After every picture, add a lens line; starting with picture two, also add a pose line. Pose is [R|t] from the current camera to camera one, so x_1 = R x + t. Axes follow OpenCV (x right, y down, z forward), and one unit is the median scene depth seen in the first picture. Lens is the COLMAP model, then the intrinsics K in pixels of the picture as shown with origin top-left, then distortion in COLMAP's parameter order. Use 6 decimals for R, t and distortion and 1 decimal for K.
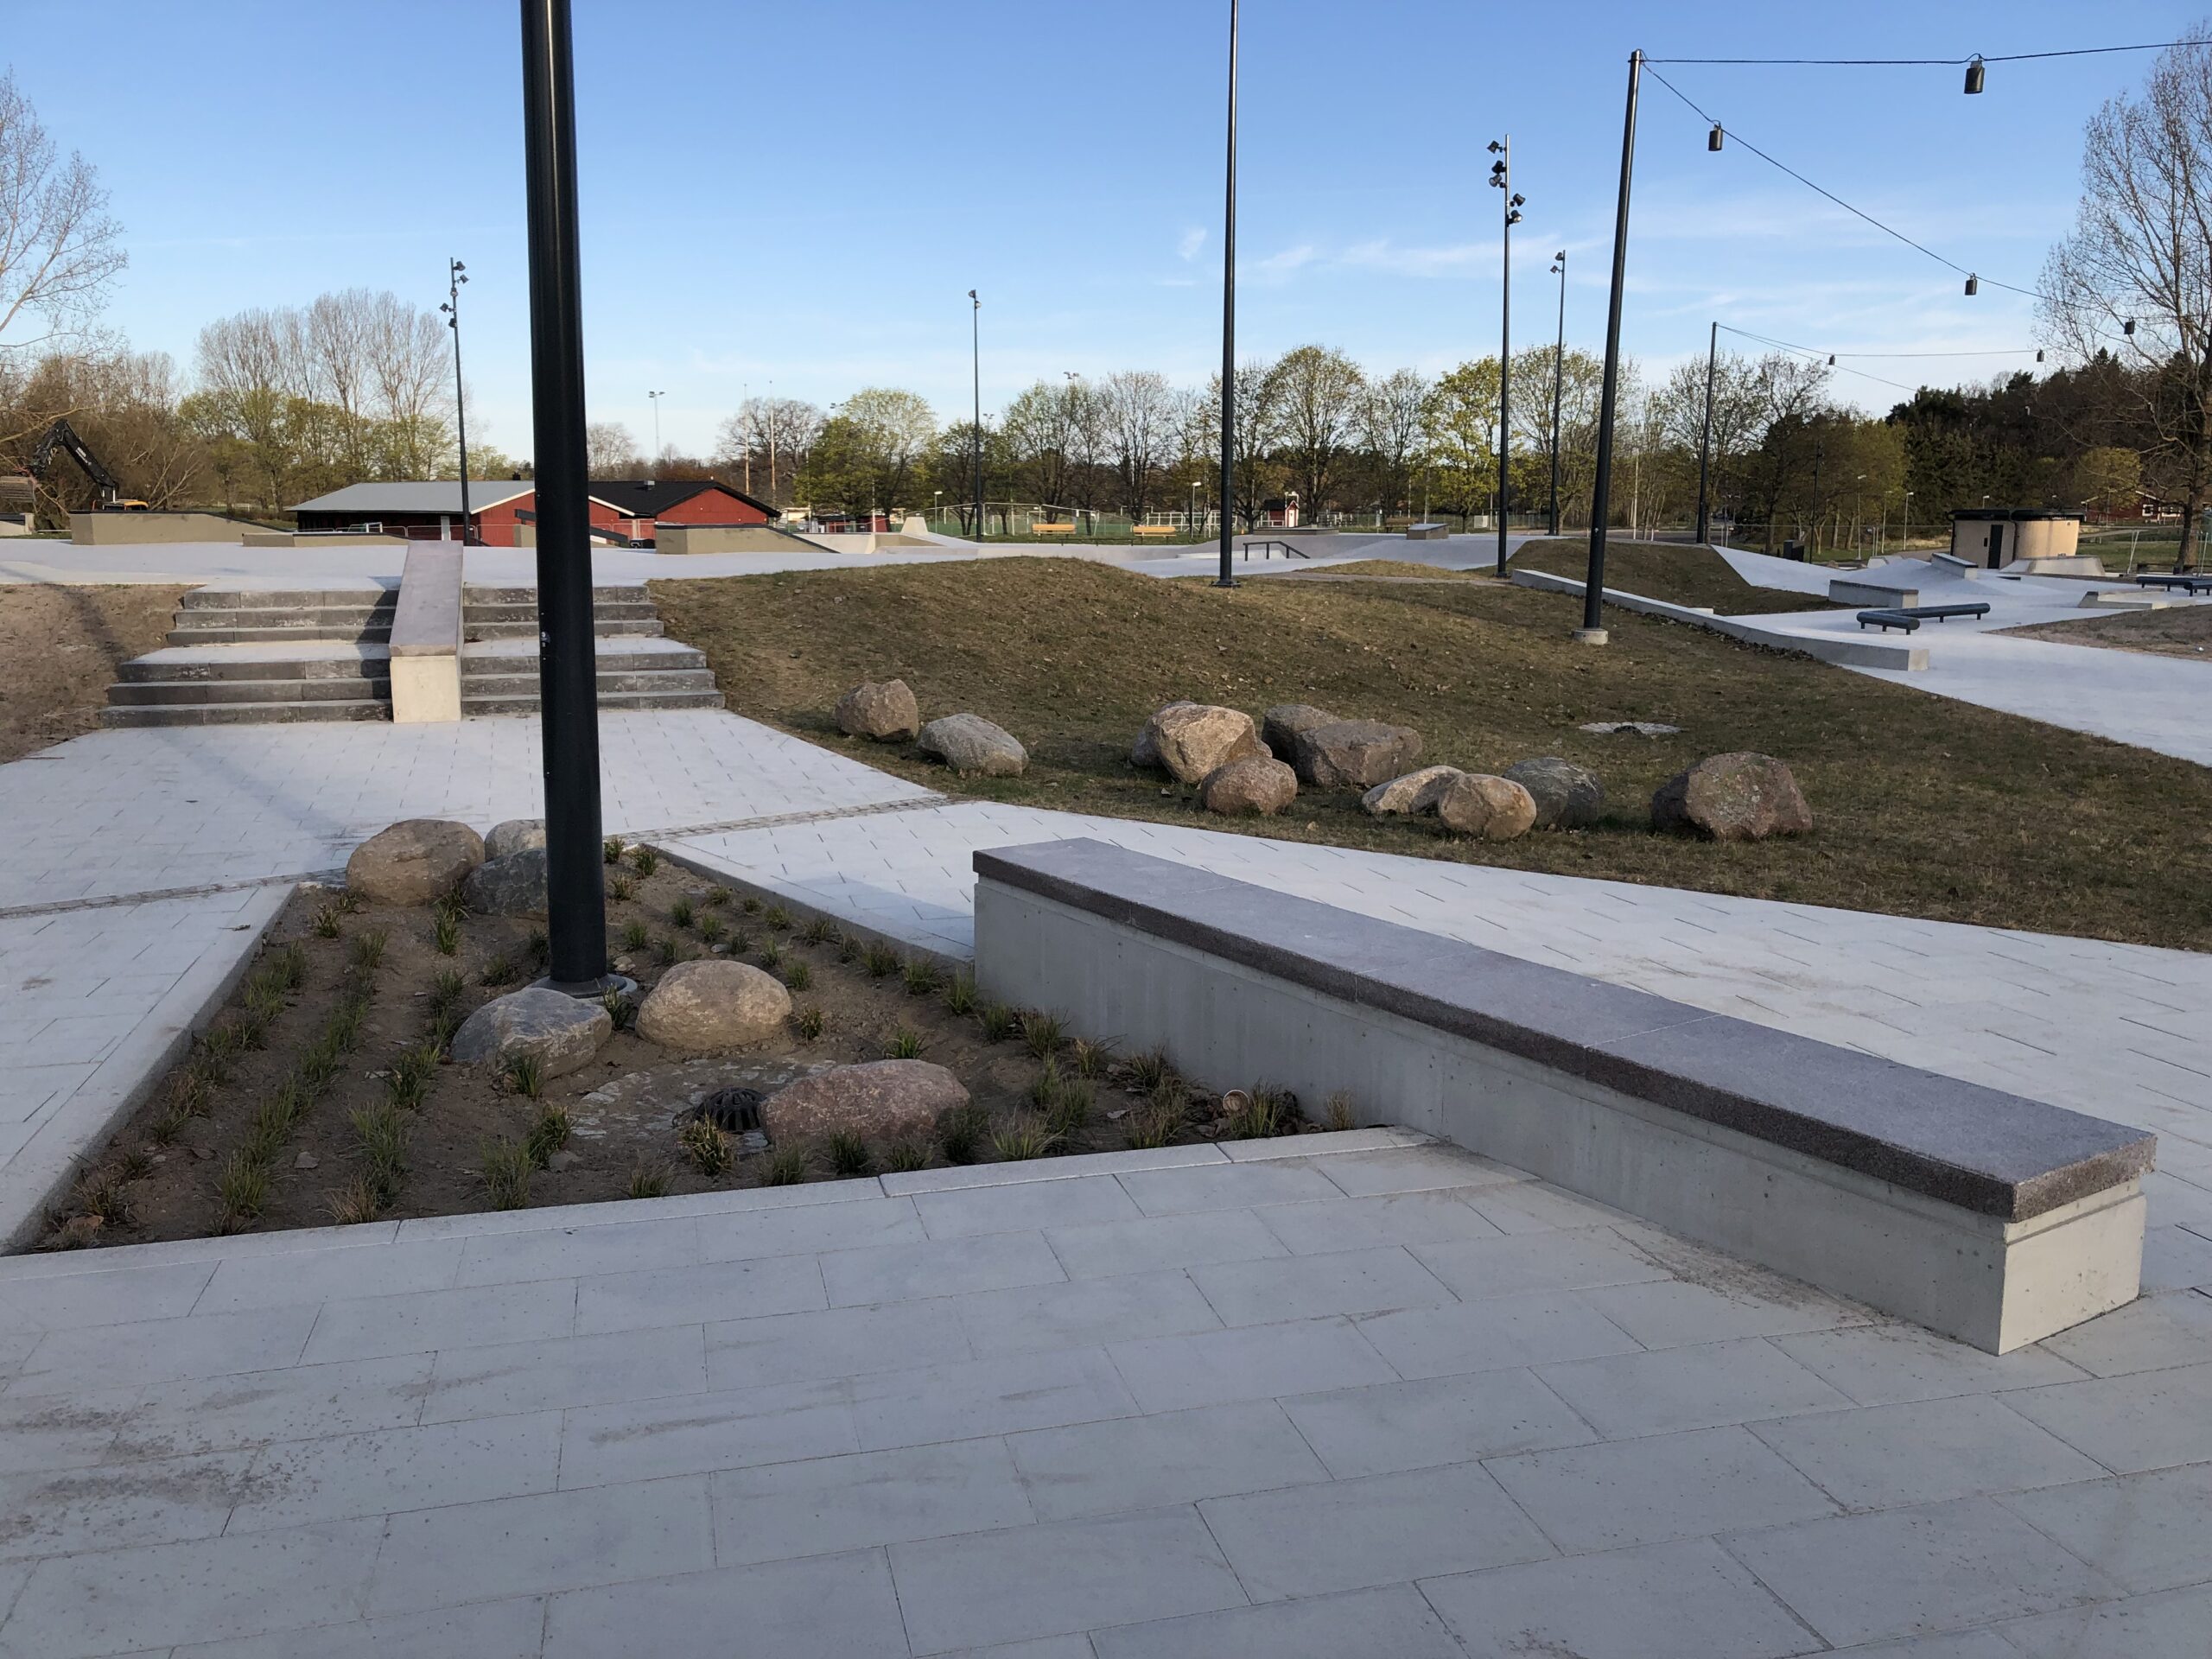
lens RADIAL K [[1743.7, 0, 1106.0], [0, 1743.7, 829.5], [0, 0, 1]] dist [0.035178, -0.007286]
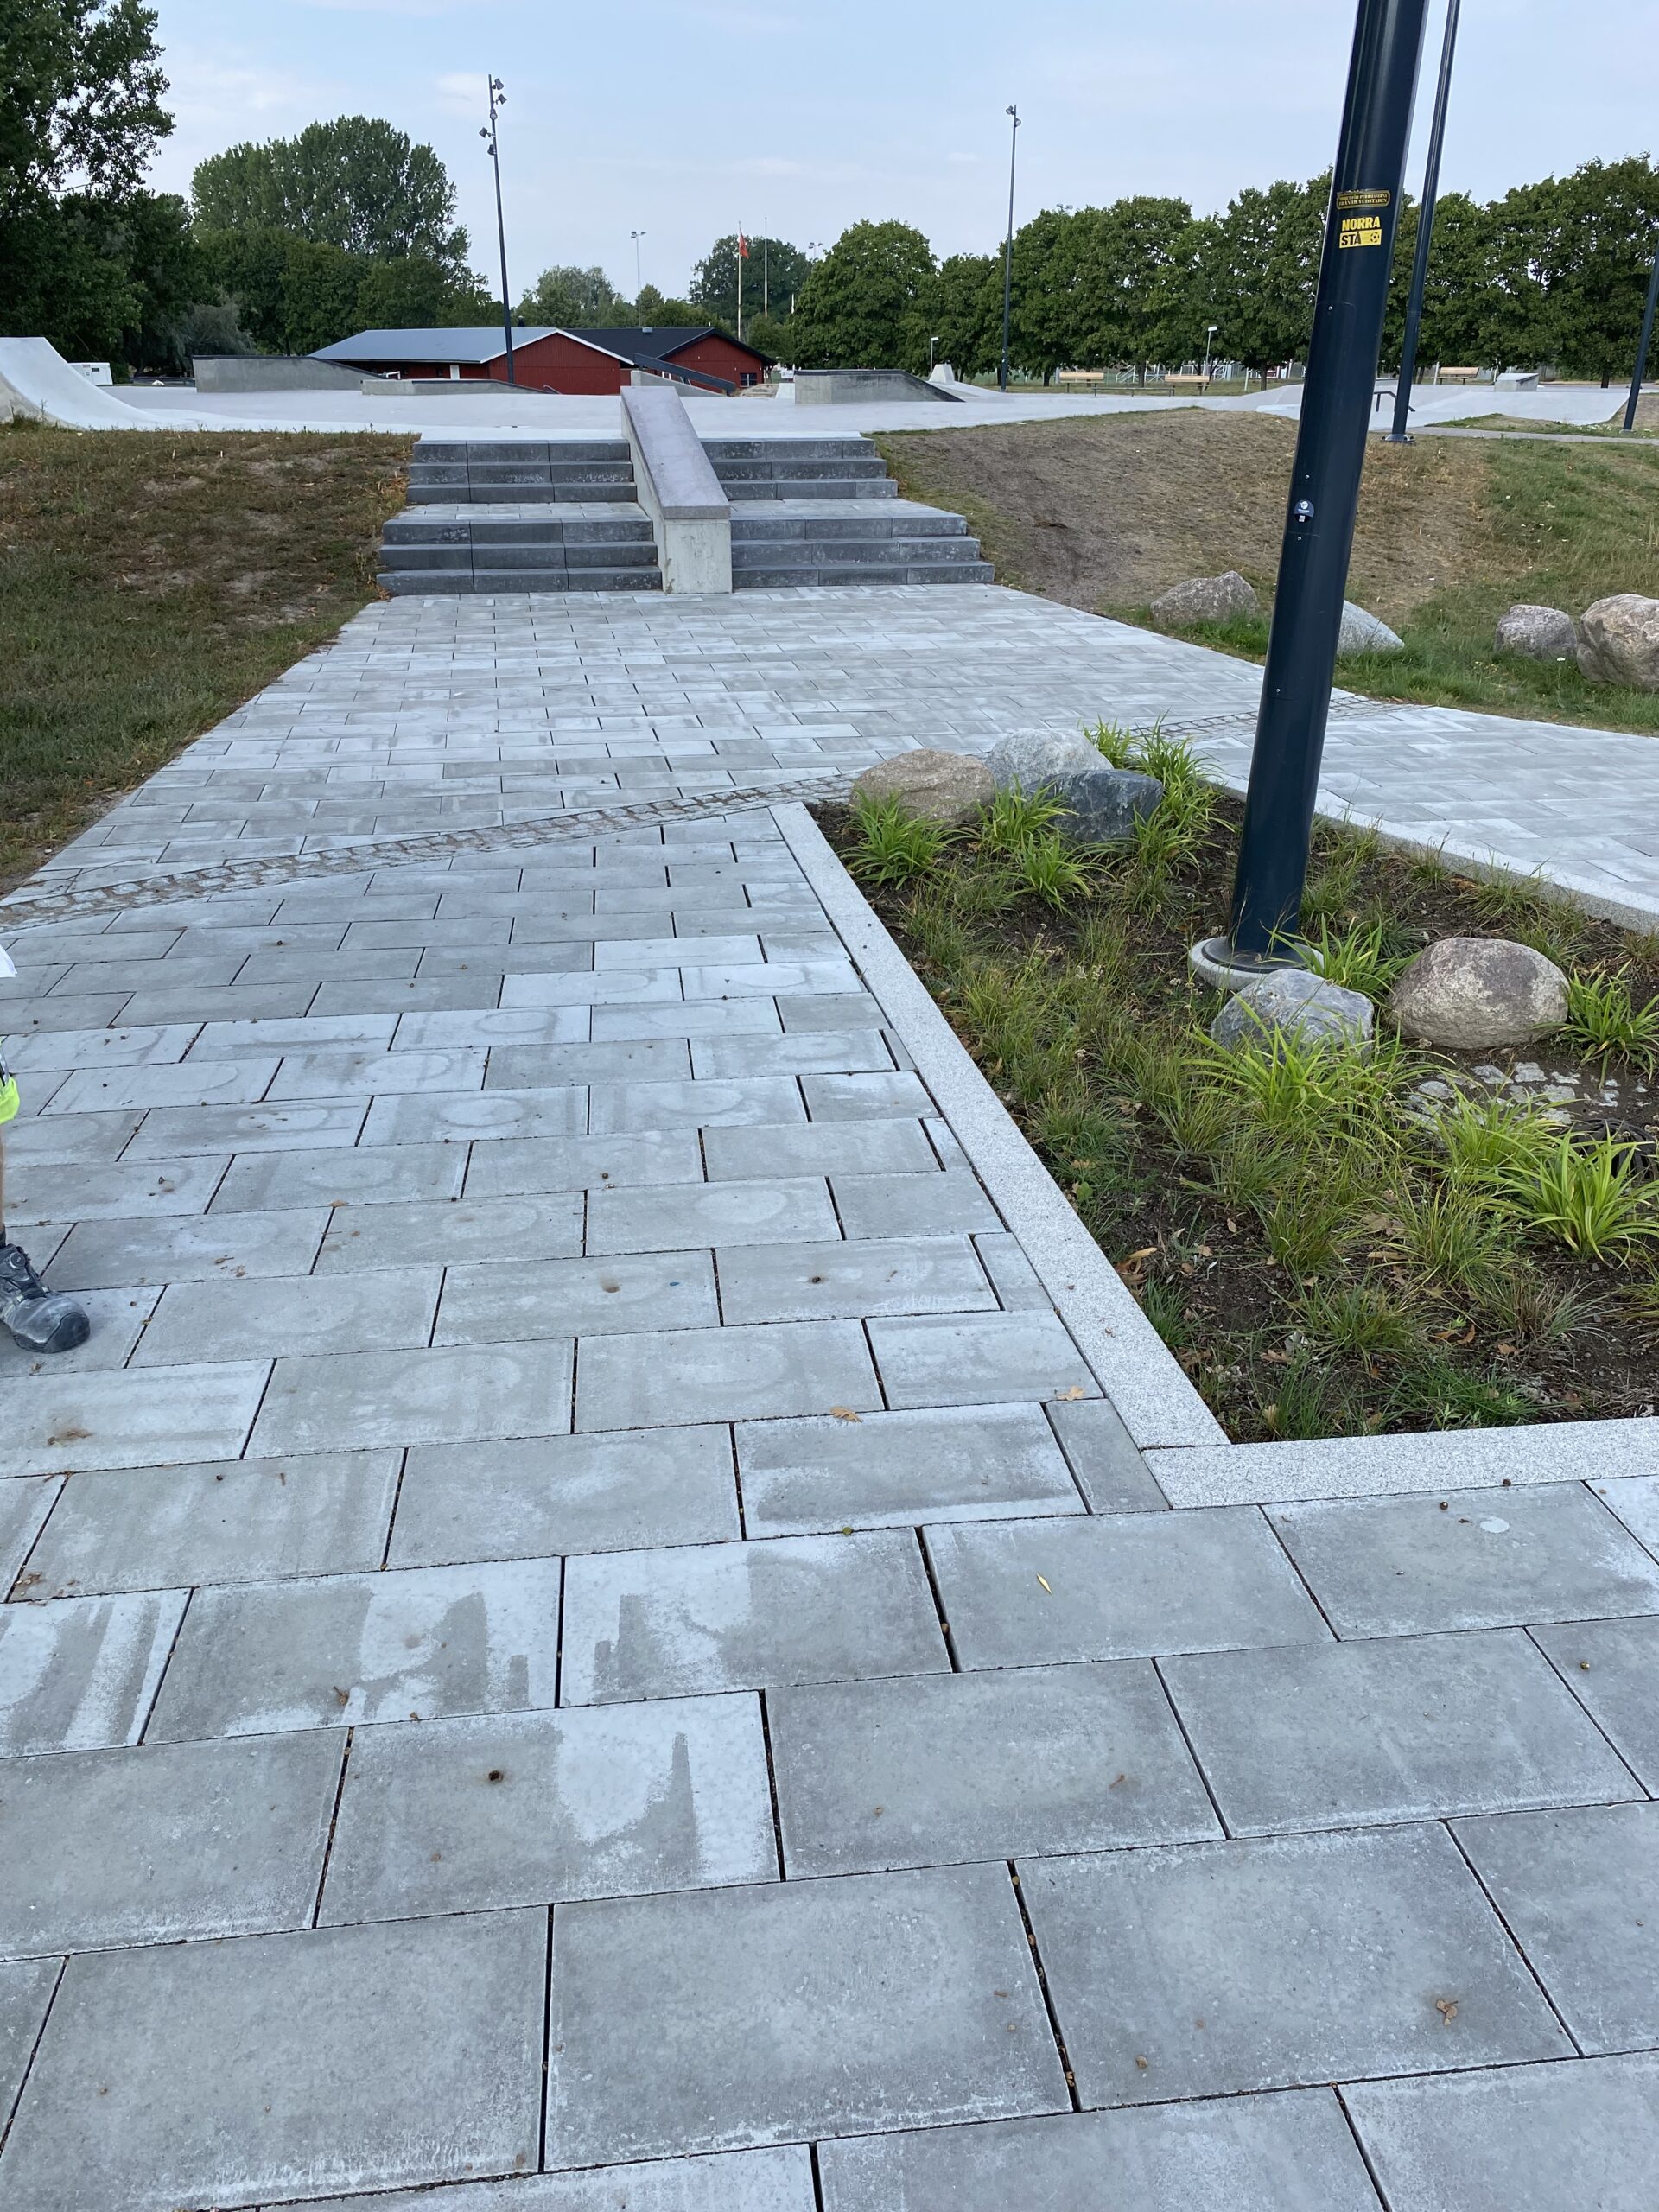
lens RADIAL K [[1681.9, 0, 829.5], [0, 1681.9, 1106.0], [0, 0, 1]] dist [0.003821, 0.000914]
pose [[0.988747, 0.061246, -0.136487, -0.164450], [-0.027524, 0.971257, 0.236438, -0.009435], [0.147045, -0.230020, 0.962013, 0.082594]]
